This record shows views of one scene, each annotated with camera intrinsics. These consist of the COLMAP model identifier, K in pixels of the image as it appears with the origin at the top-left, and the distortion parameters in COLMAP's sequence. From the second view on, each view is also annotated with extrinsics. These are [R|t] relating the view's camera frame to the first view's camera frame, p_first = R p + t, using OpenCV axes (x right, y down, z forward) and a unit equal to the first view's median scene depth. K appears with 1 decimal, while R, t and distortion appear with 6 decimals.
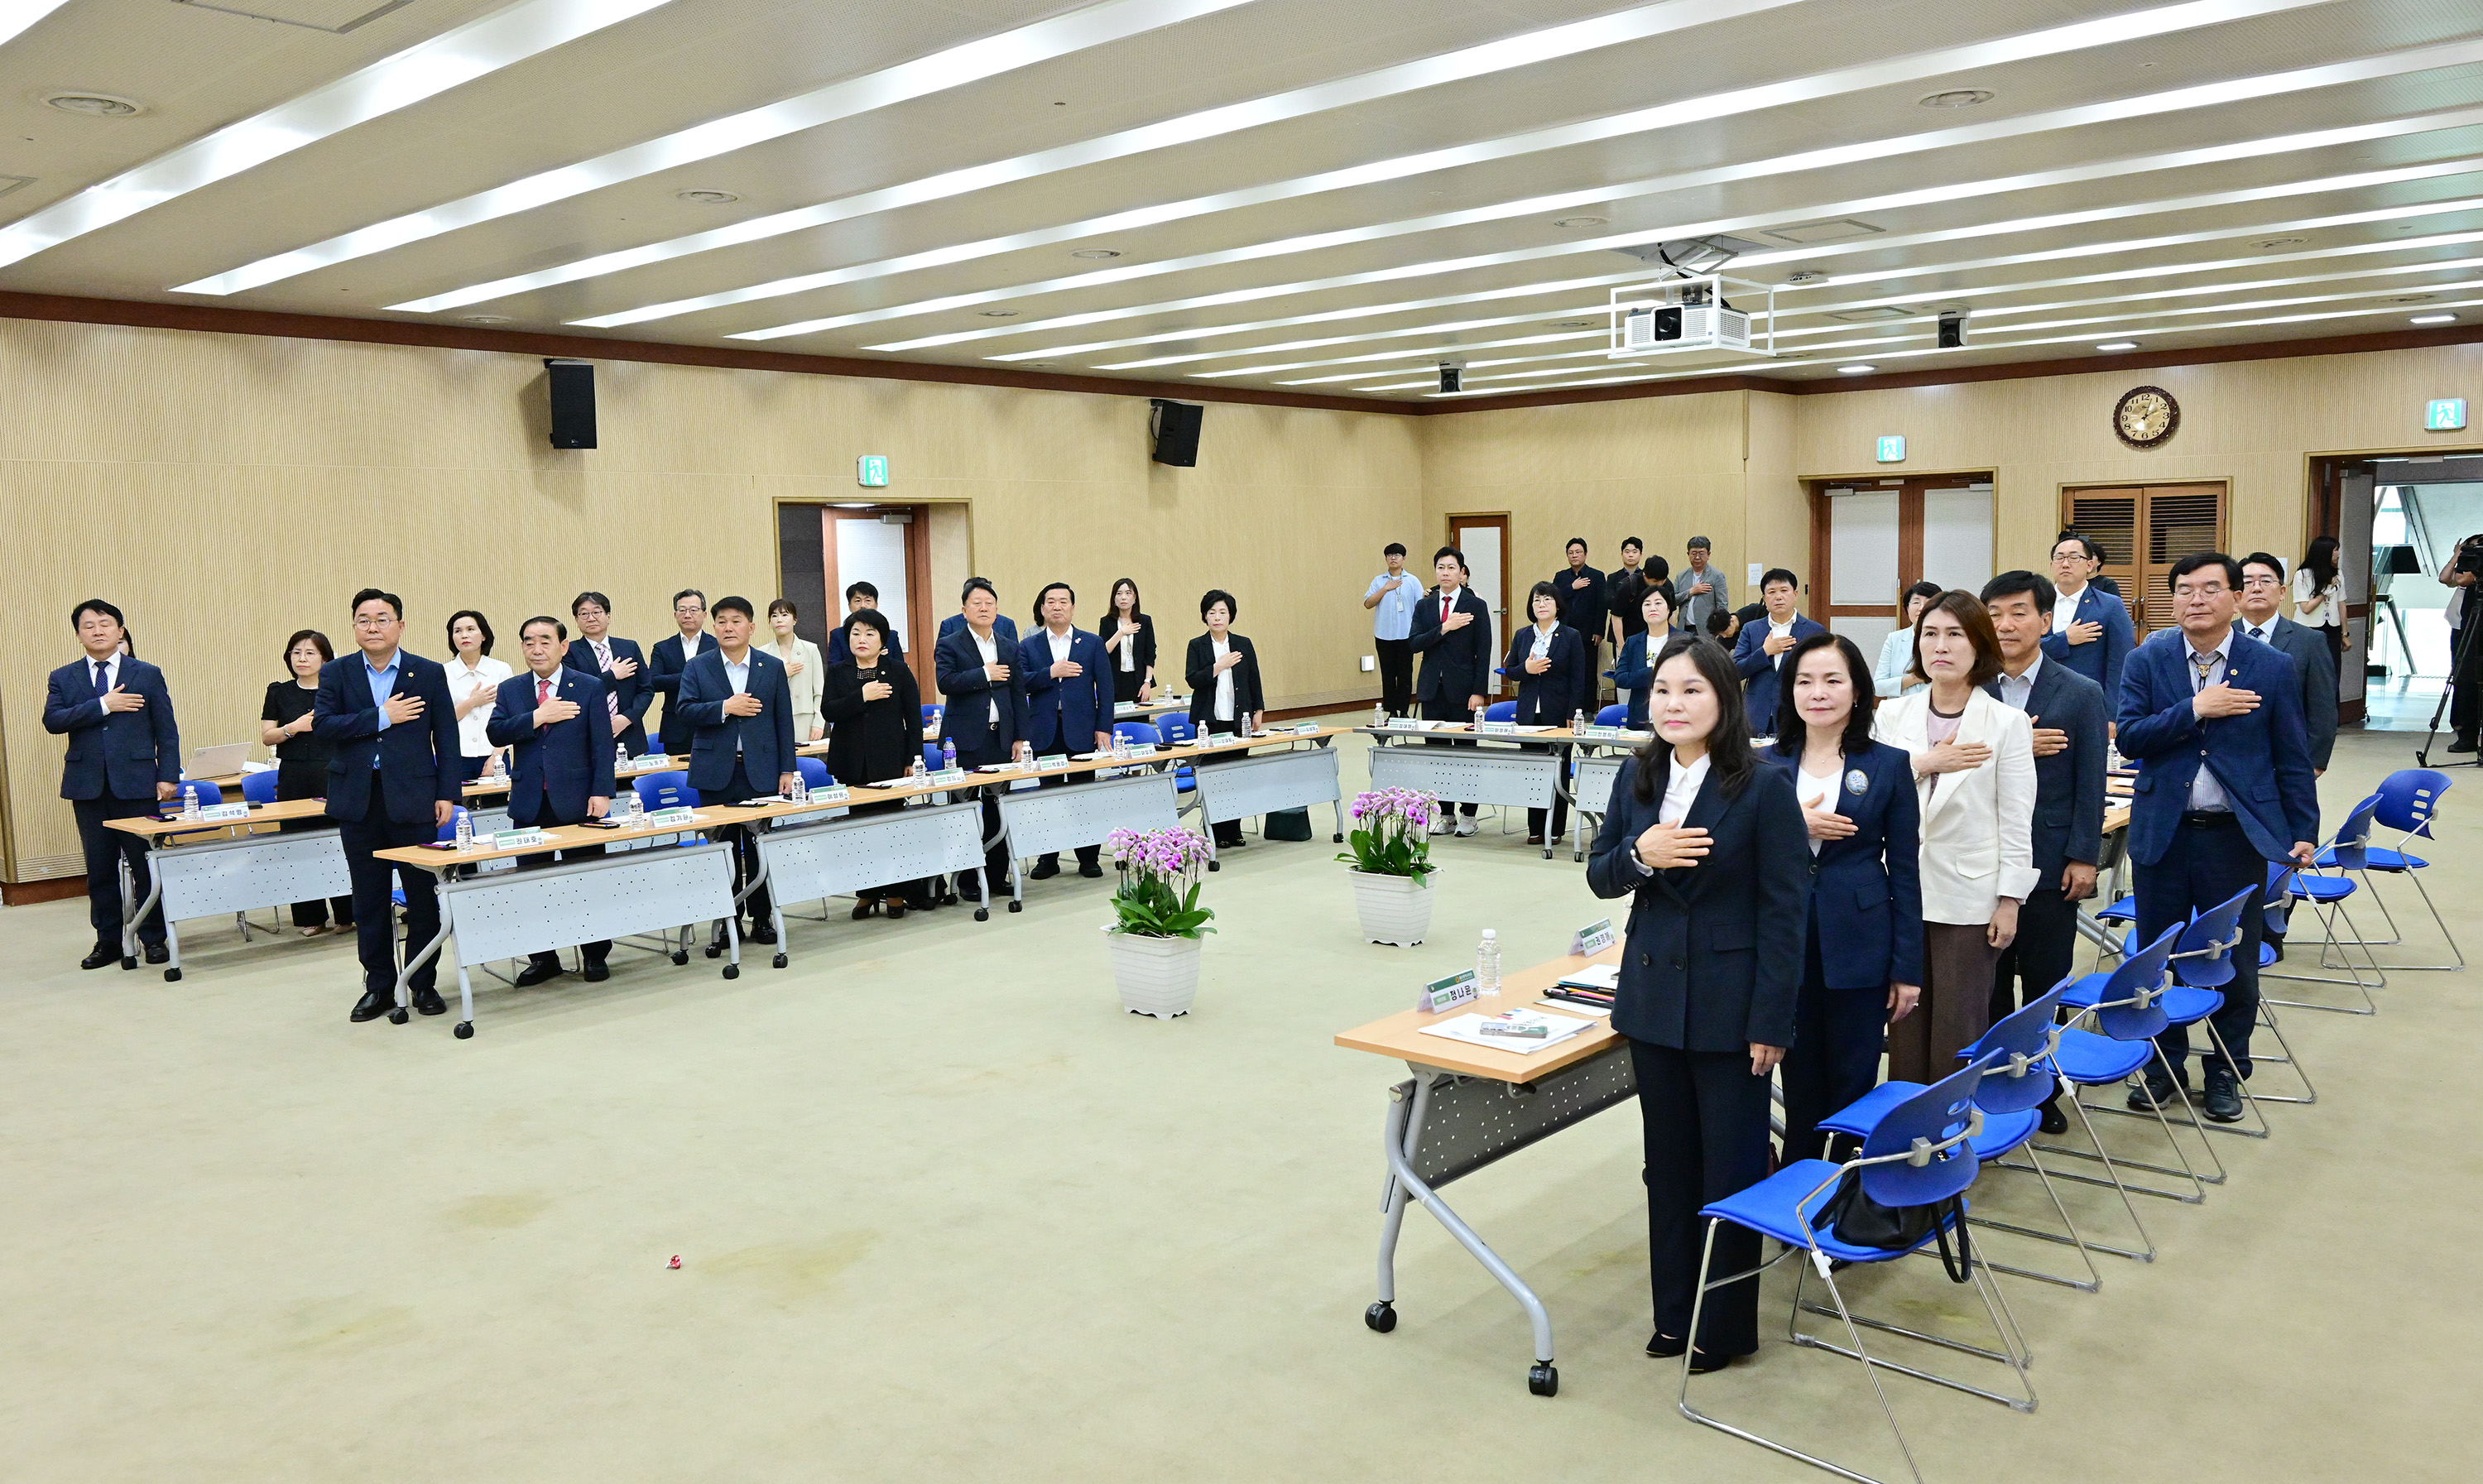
lens RADIAL K [[1818.0, 0, 1241.5], [0, 1818.0, 742.0], [0, 0, 1]] dist [-0.001450, 0.003537]
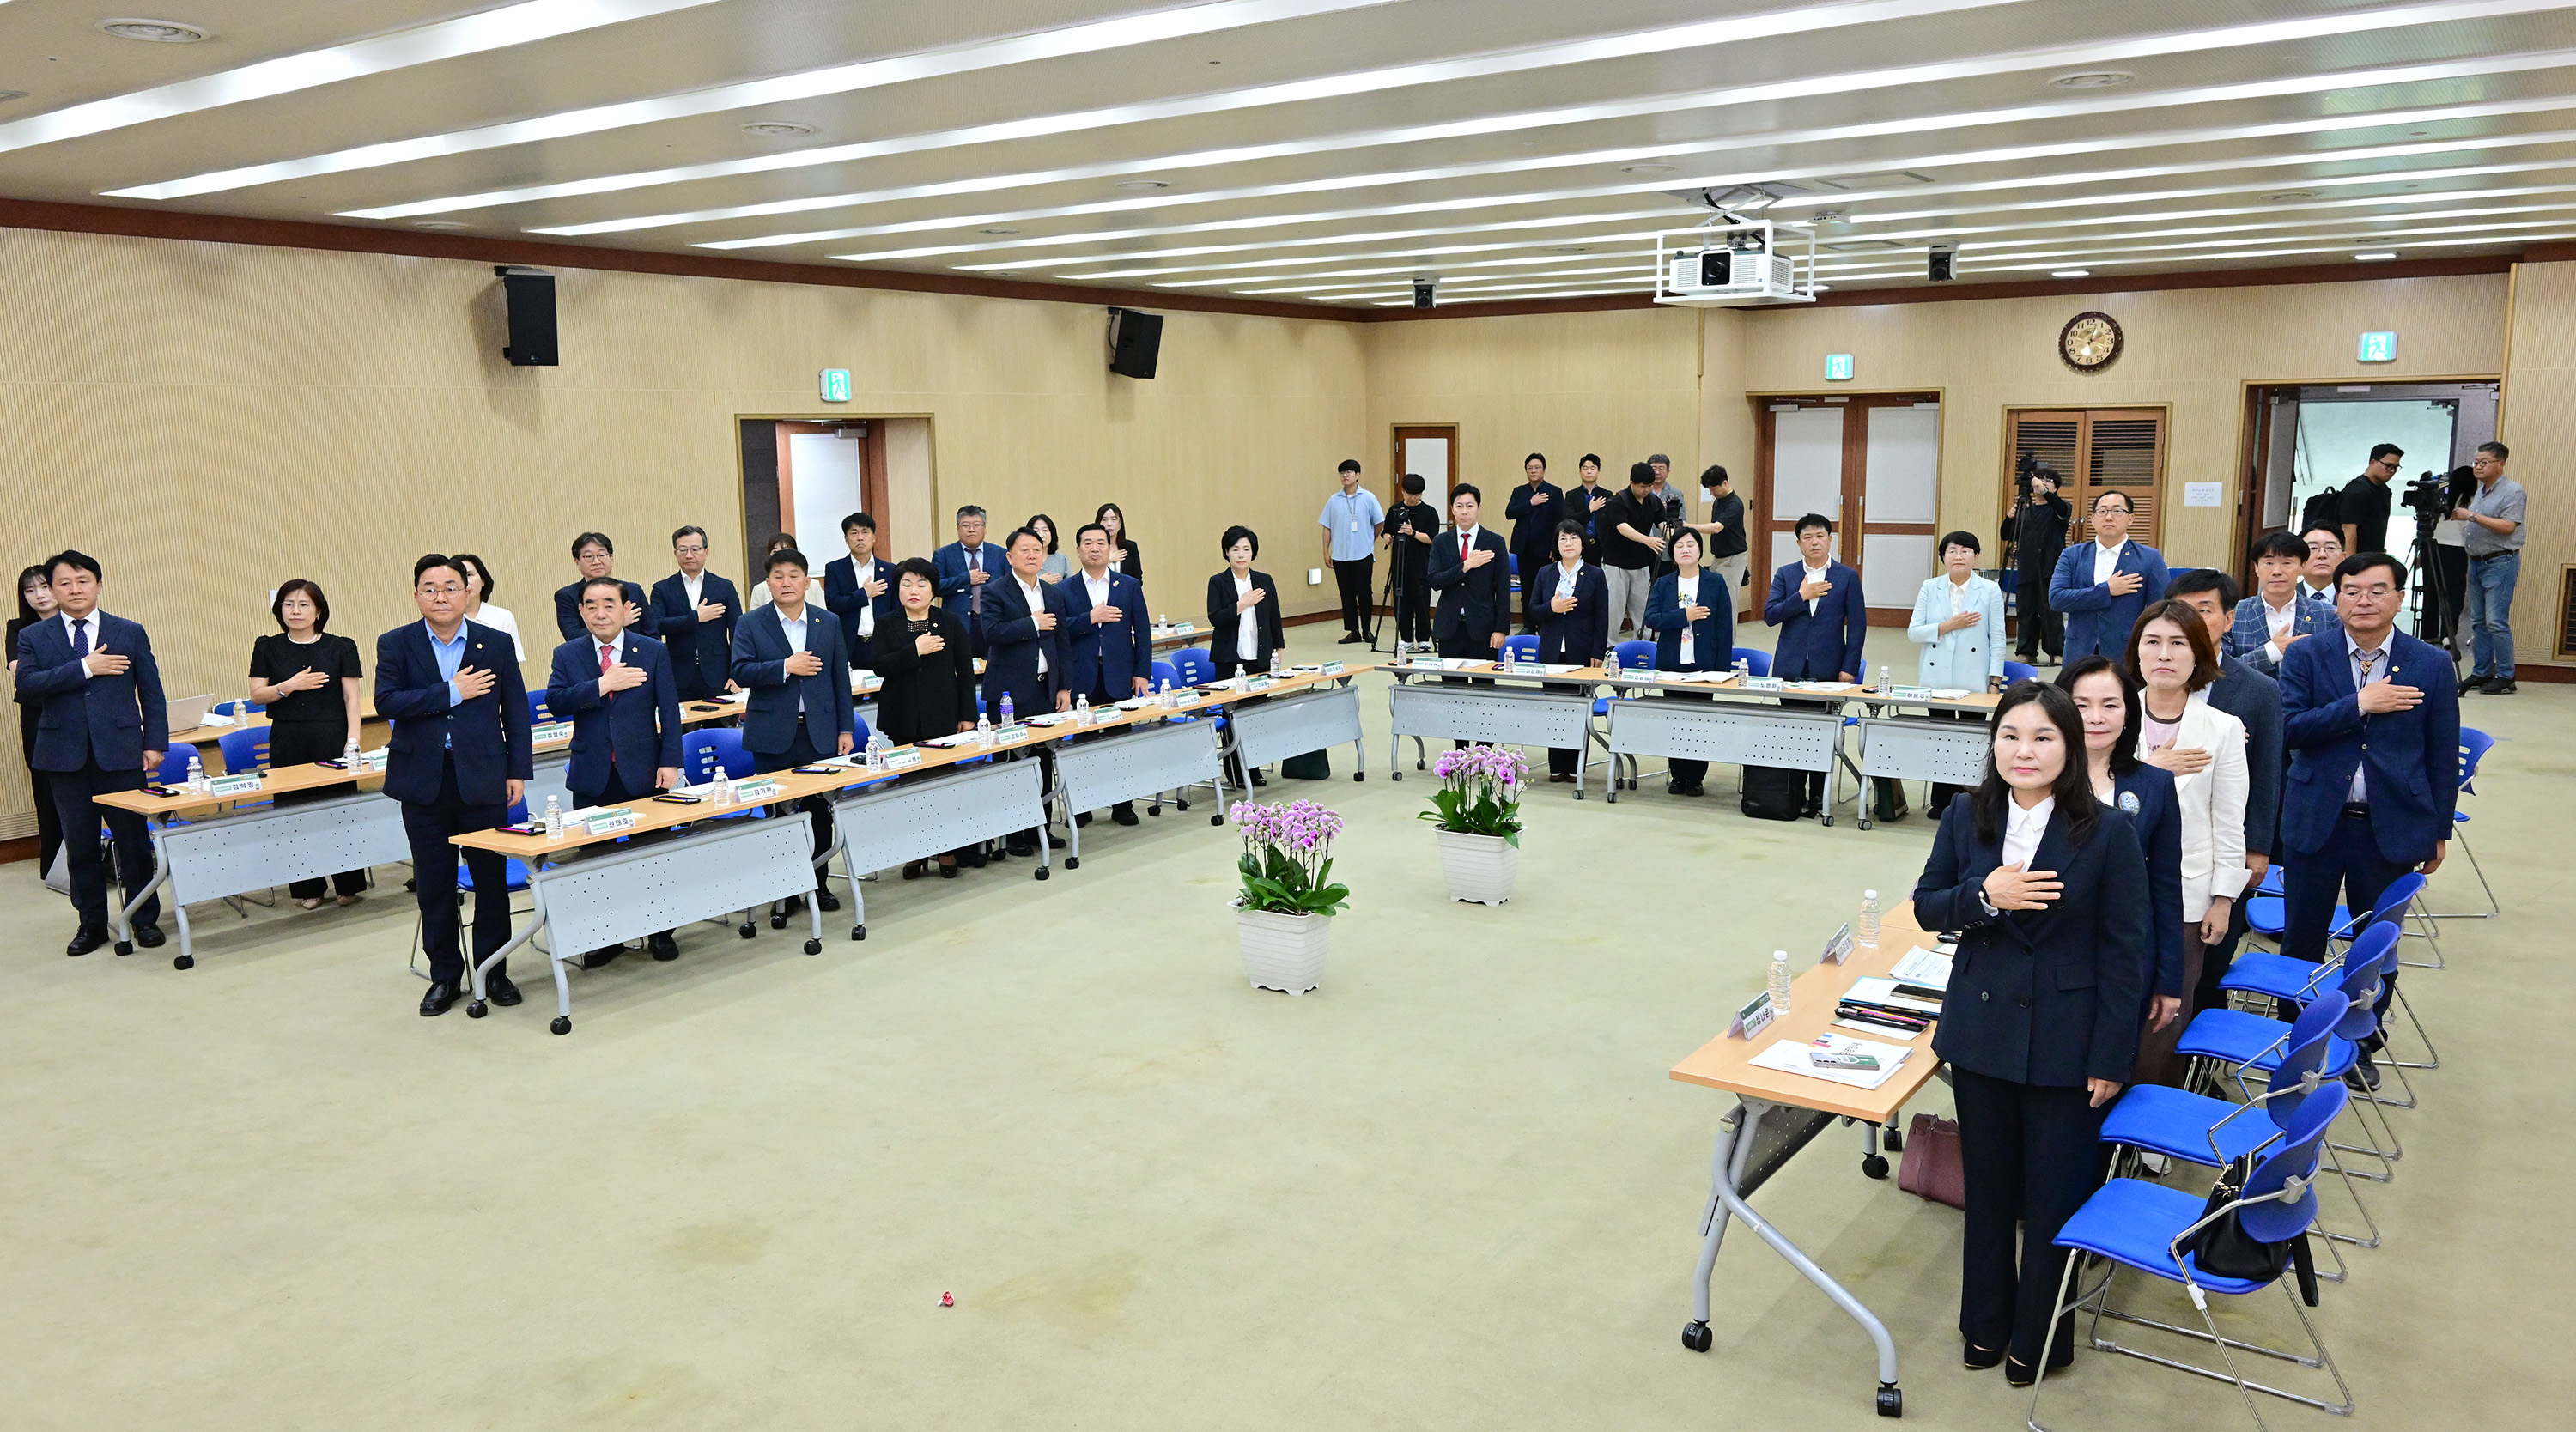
lens RADIAL K [[1850.5, 0, 1288.0], [0, 1850.5, 716.0], [0, 0, 1]] dist [0.019971, -0.002413]
pose [[0.993683, -0.007916, 0.111940, -0.124126], [0.002212, 0.998697, 0.050988, -0.040283], [-0.112198, -0.050419, 0.992406, 0.002952]]
